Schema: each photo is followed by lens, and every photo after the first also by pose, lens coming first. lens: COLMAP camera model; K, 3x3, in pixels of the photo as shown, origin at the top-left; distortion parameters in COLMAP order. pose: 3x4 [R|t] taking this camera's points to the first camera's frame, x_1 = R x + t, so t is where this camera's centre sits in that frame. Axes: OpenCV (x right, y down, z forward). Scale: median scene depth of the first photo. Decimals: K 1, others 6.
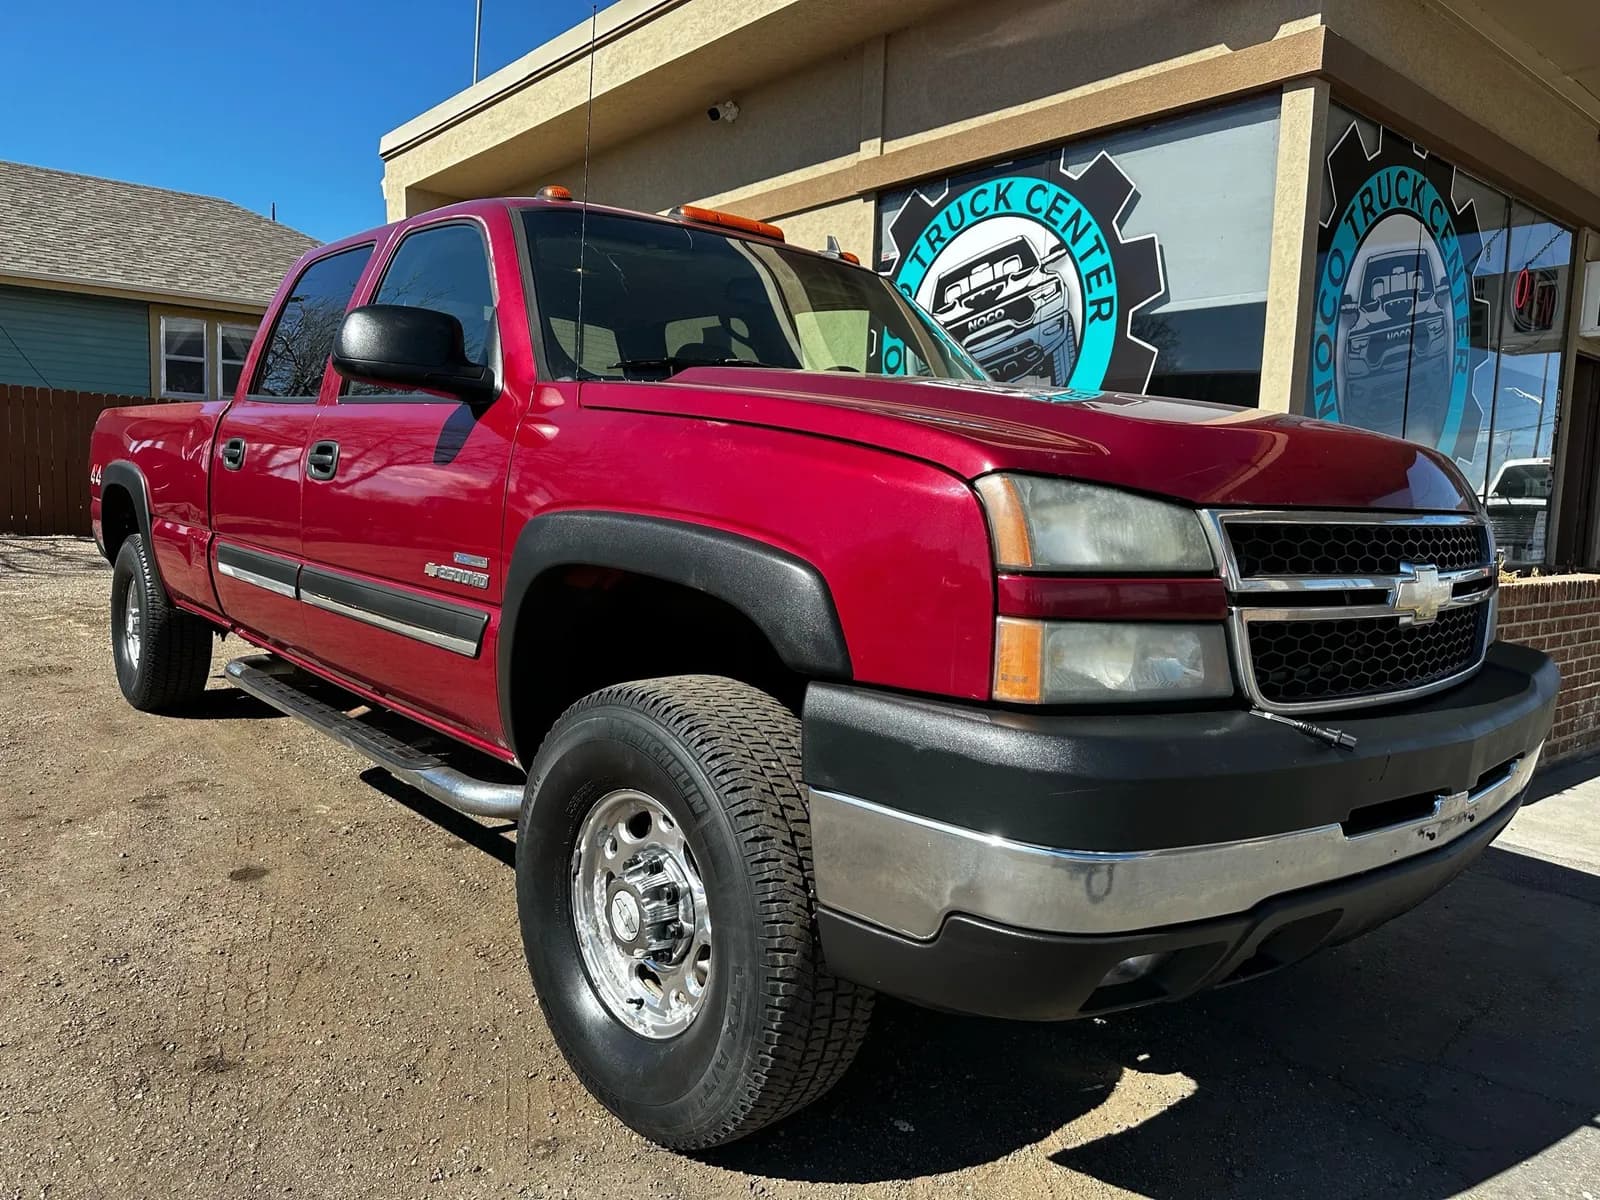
lens RADIAL K [[1133.4, 0, 790.2], [0, 1133.4, 598.6], [0, 0, 1]] dist [0.049643, -0.074042]
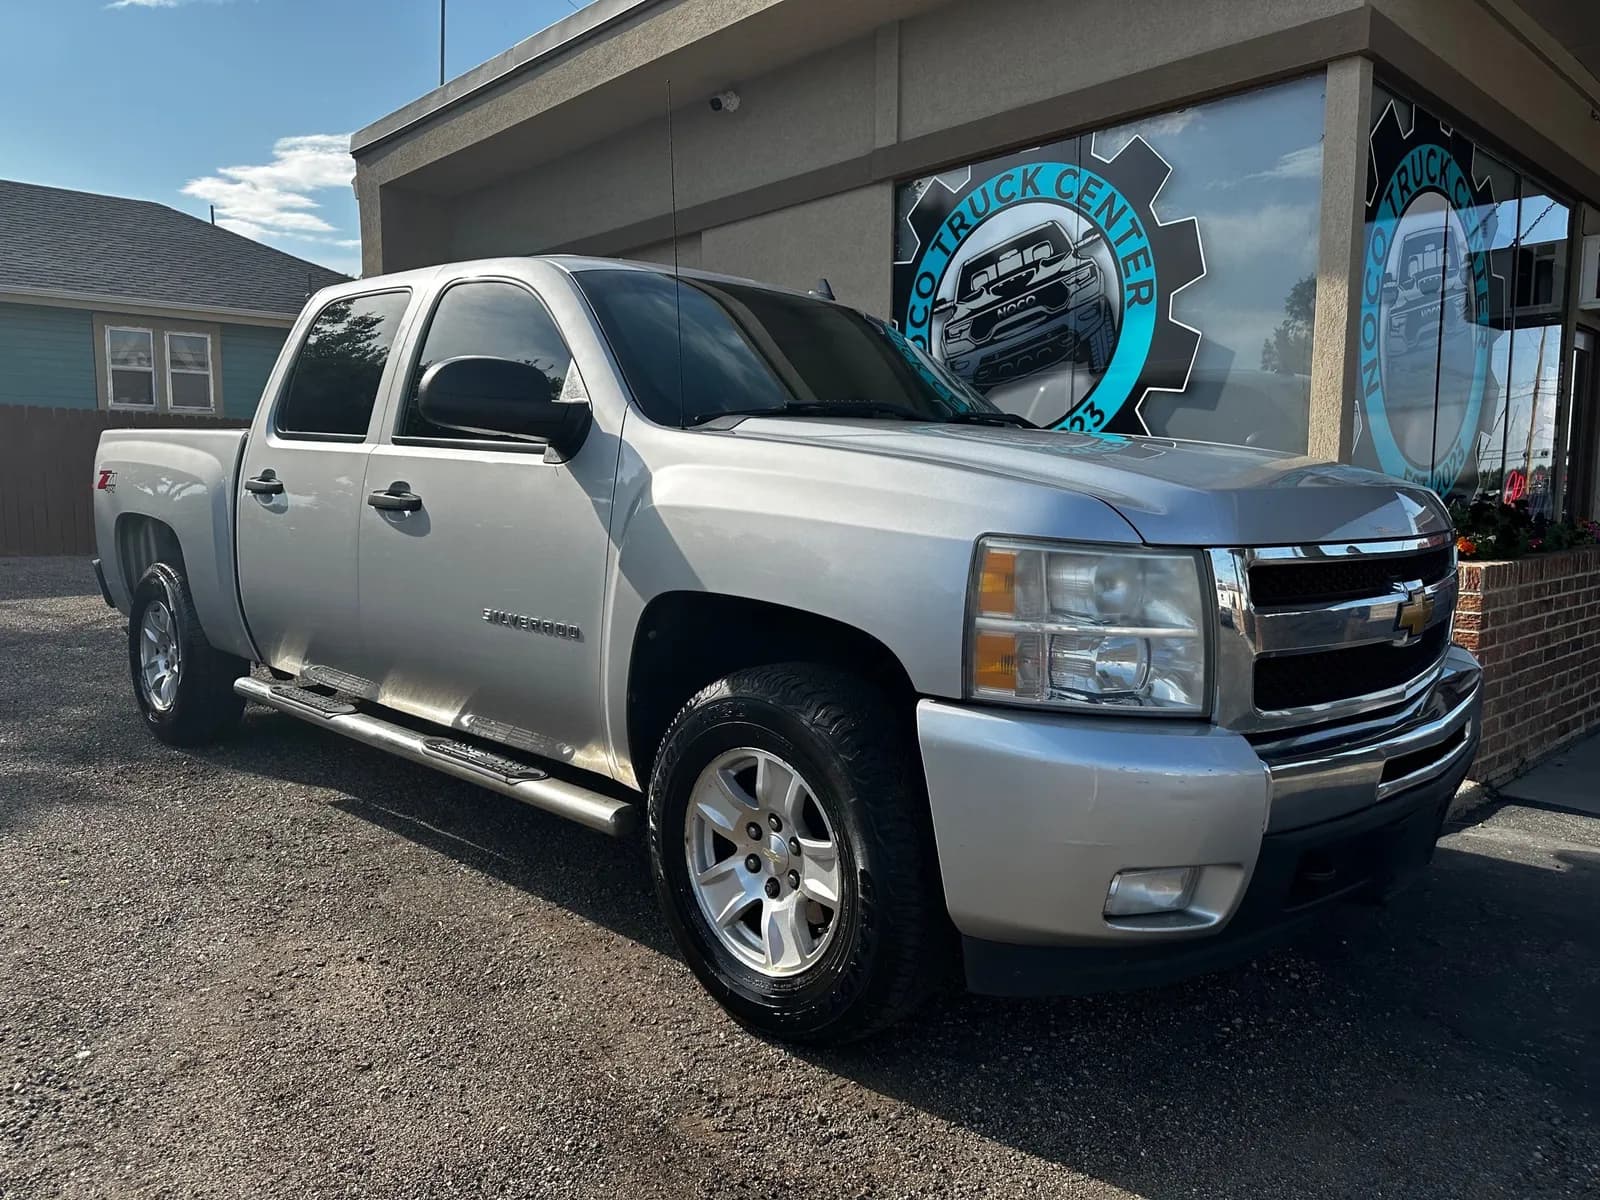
lens RADIAL K [[1136.6, 0, 794.1], [0, 1136.6, 601.3], [0, 0, 1]] dist [0.034759, -0.051692]
pose [[0.998086, -0.037091, 0.049482, -0.081935], [0.036707, 0.999289, 0.008641, -0.004053], [-0.049768, -0.006808, 0.998738, 0.015676]]
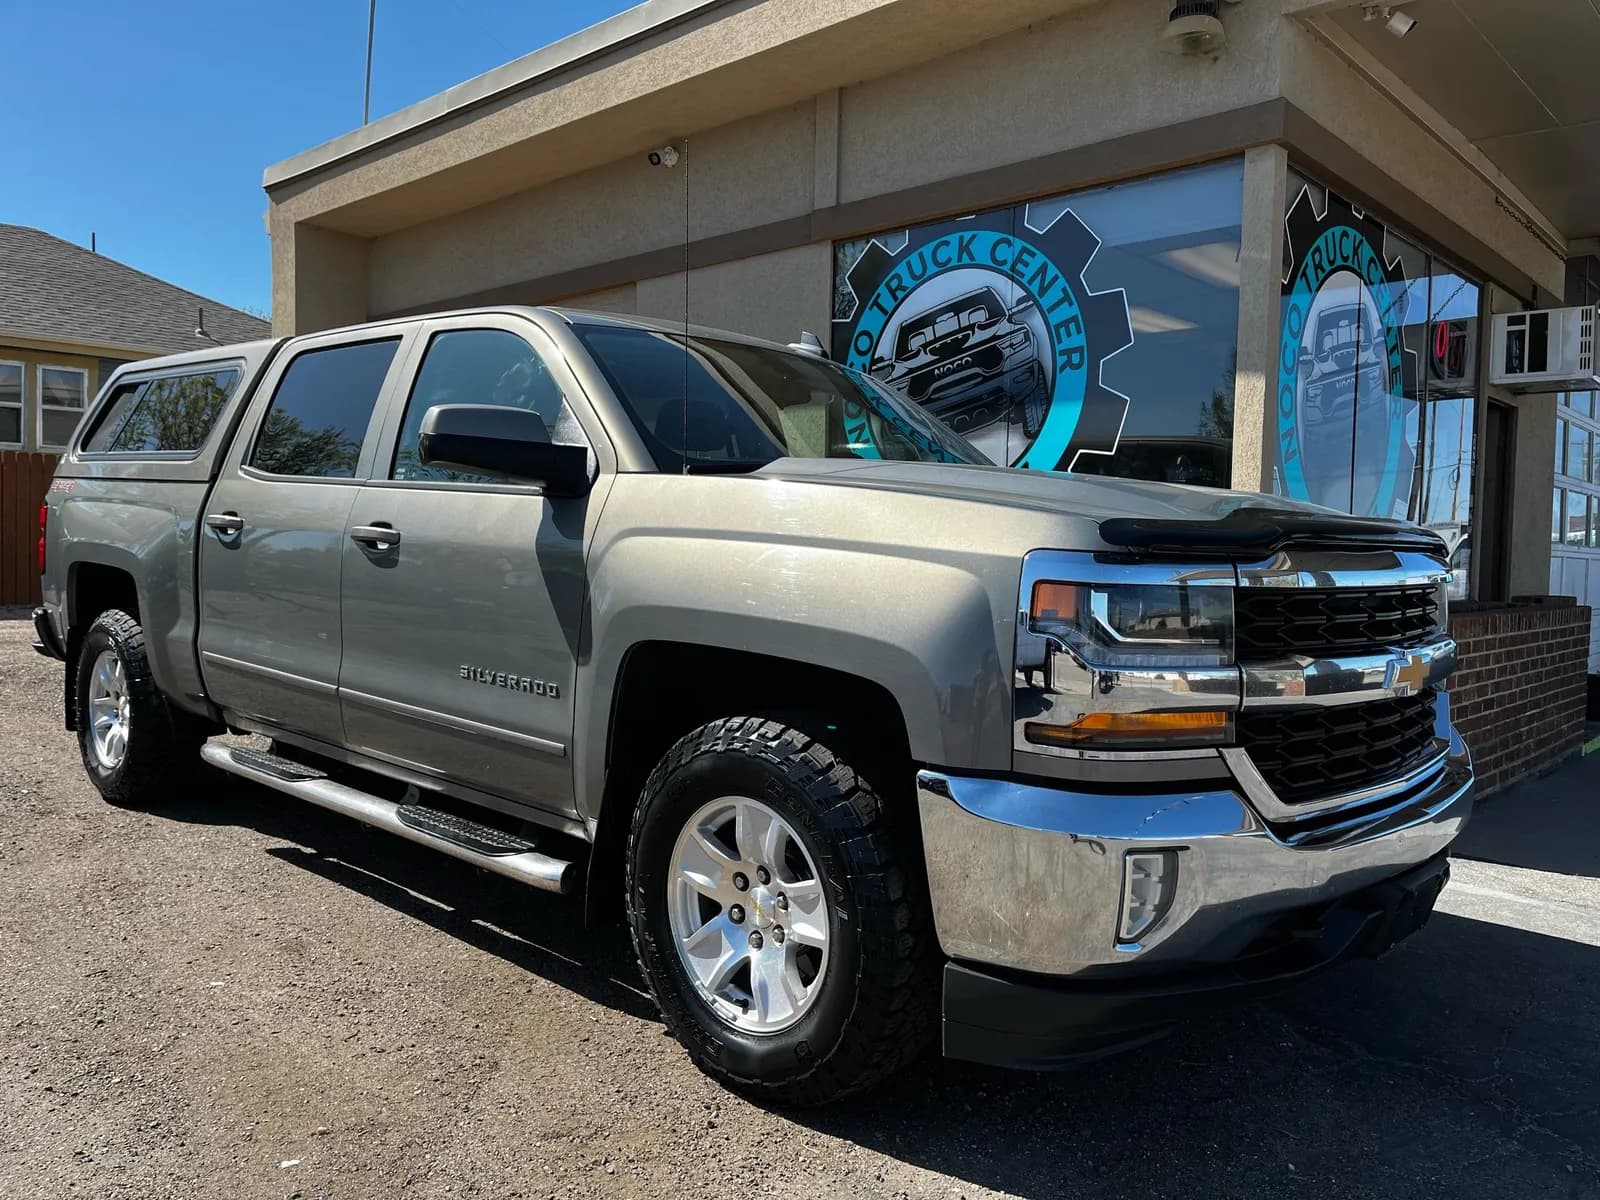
lens RADIAL K [[1215.6, 0, 796.8], [0, 1215.6, 590.6], [0, 0, 1]] dist [0.049897, -0.066167]
pose [[0.992379, -0.018742, 0.121791, -0.102816], [0.025413, 0.998247, -0.053451, 0.006897], [-0.120576, 0.056138, 0.991116, -0.045076]]
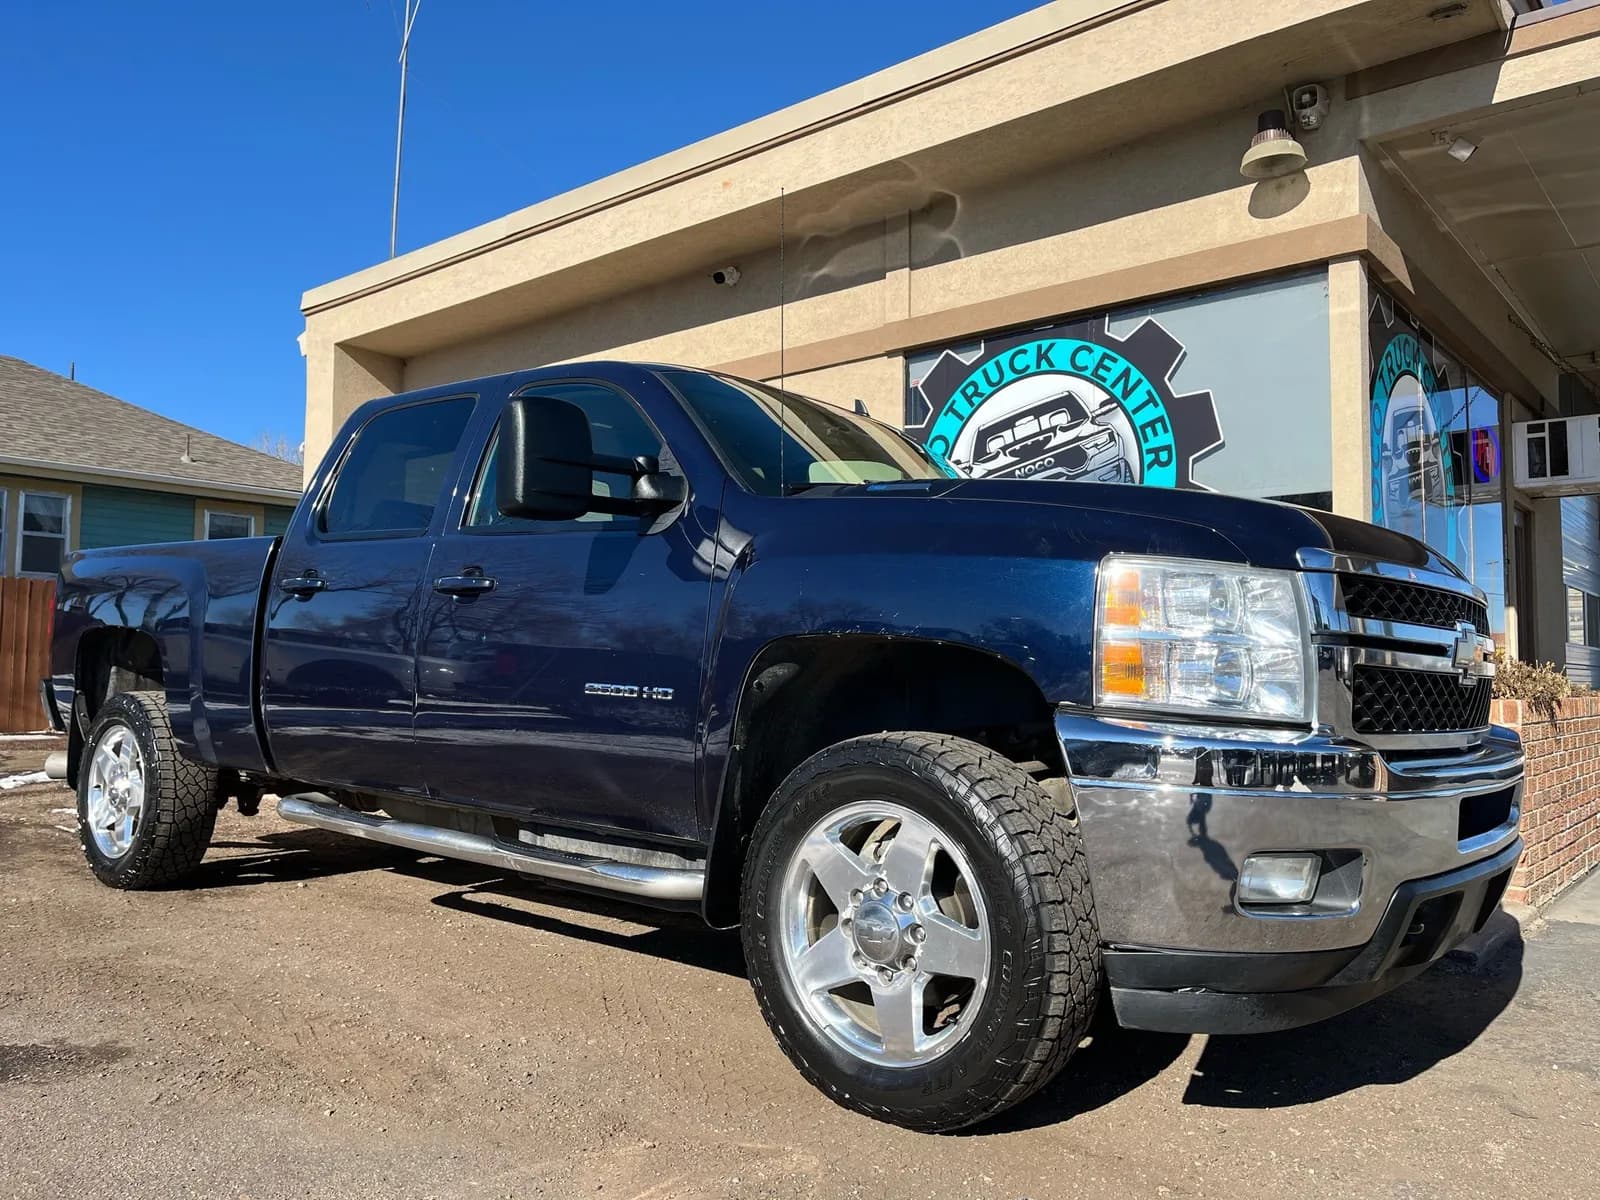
lens RADIAL K [[1215.6, 0, 796.8], [0, 1215.6, 590.6], [0, 0, 1]] dist [0.049897, -0.066167]
pose [[0.984878, -0.013491, 0.172726, -0.243743], [0.041334, 0.986472, -0.158635, 0.035555], [-0.168249, 0.163376, 0.972111, -0.034400]]
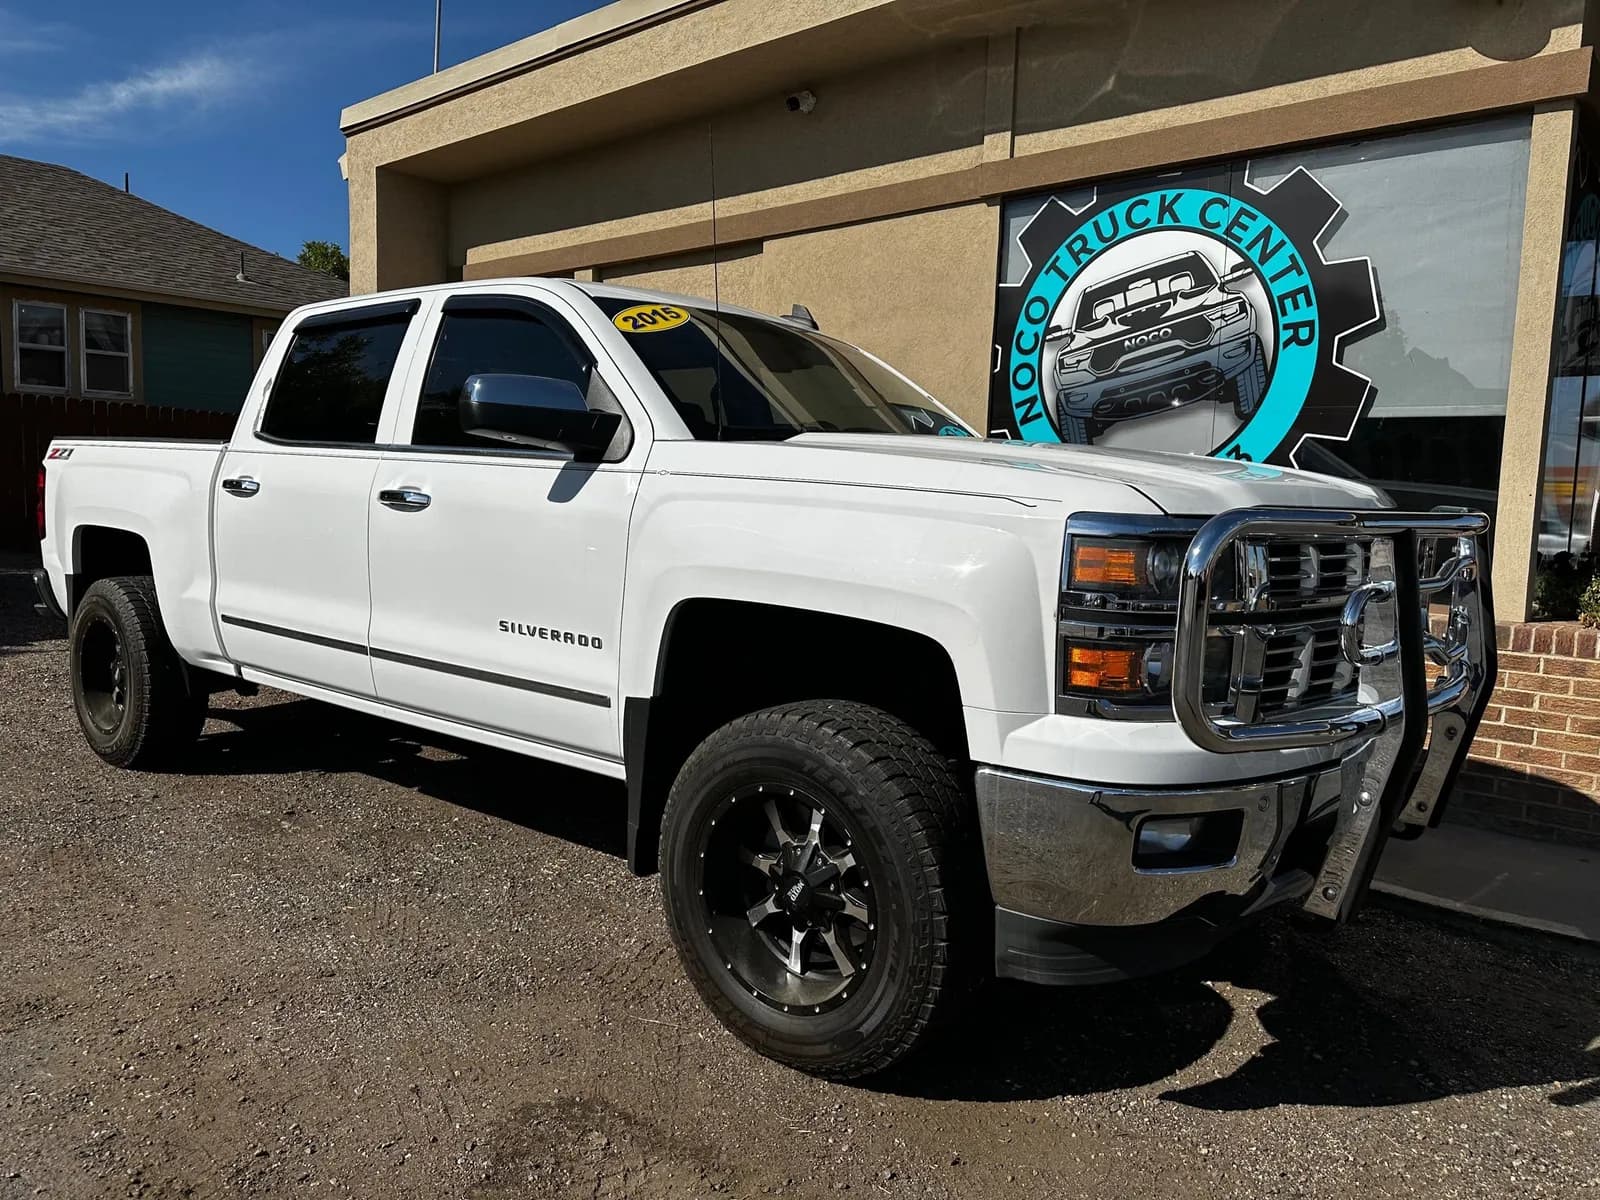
lens RADIAL K [[1134.3, 0, 800.0], [0, 1134.3, 600.0], [0, 0, 1]] dist [0.025325, -0.032056]
pose [[0.989104, -0.016260, 0.146318, -0.258001], [0.014830, 0.999831, 0.010860, -0.045648], [-0.146470, -0.008572, 0.989178, 0.115885]]
